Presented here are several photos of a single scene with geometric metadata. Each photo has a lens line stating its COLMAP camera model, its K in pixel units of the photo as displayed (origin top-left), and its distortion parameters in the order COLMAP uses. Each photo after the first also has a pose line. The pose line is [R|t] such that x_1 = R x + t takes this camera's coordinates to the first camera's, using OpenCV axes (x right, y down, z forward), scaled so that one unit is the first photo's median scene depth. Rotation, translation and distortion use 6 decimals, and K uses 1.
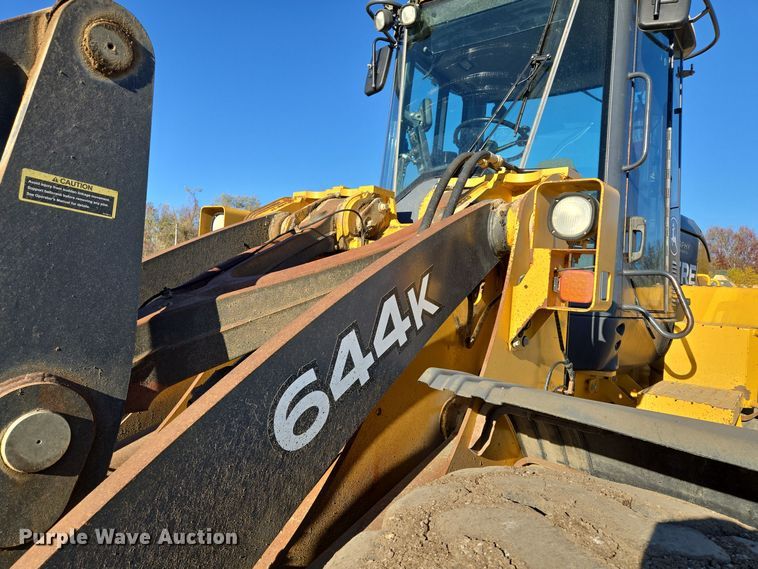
lens RADIAL K [[514.3, 0, 379.0], [0, 514.3, 284.5], [0, 0, 1]] dist [0.079223, -0.066376]
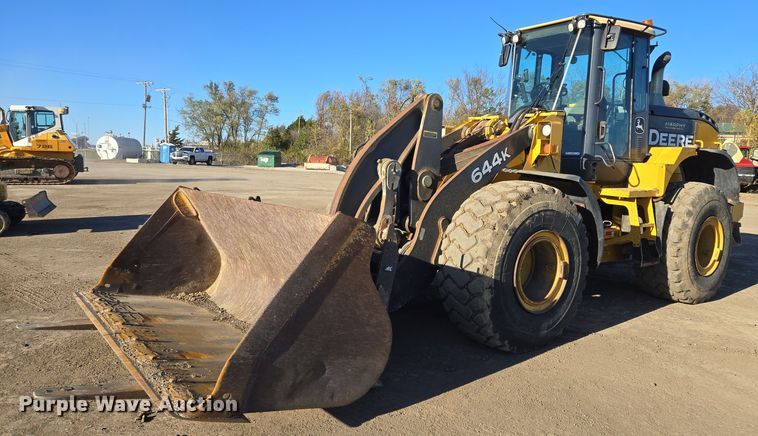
lens RADIAL K [[499.6, 0, 379.0], [0, 499.6, 218.0], [0, 0, 1]] dist [-0.001600, 0.000039]
pose [[0.952530, 0.000702, -0.304444, 0.220179], [0.033580, 0.993654, 0.107354, 0.051043], [0.302587, -0.112482, 0.946461, -2.027901]]
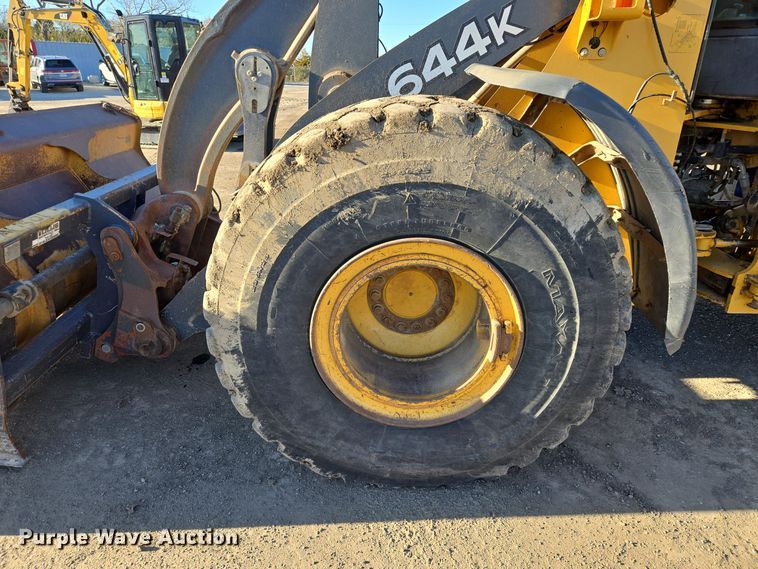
lens RADIAL K [[514.3, 0, 379.0], [0, 514.3, 284.5], [0, 0, 1]] dist [0.079223, -0.066376]
pose [[0.604164, 0.254752, -0.755041, 0.862345], [0.037282, 0.937446, 0.346128, 0.140697], [0.795988, -0.237267, 0.556873, -0.276287]]
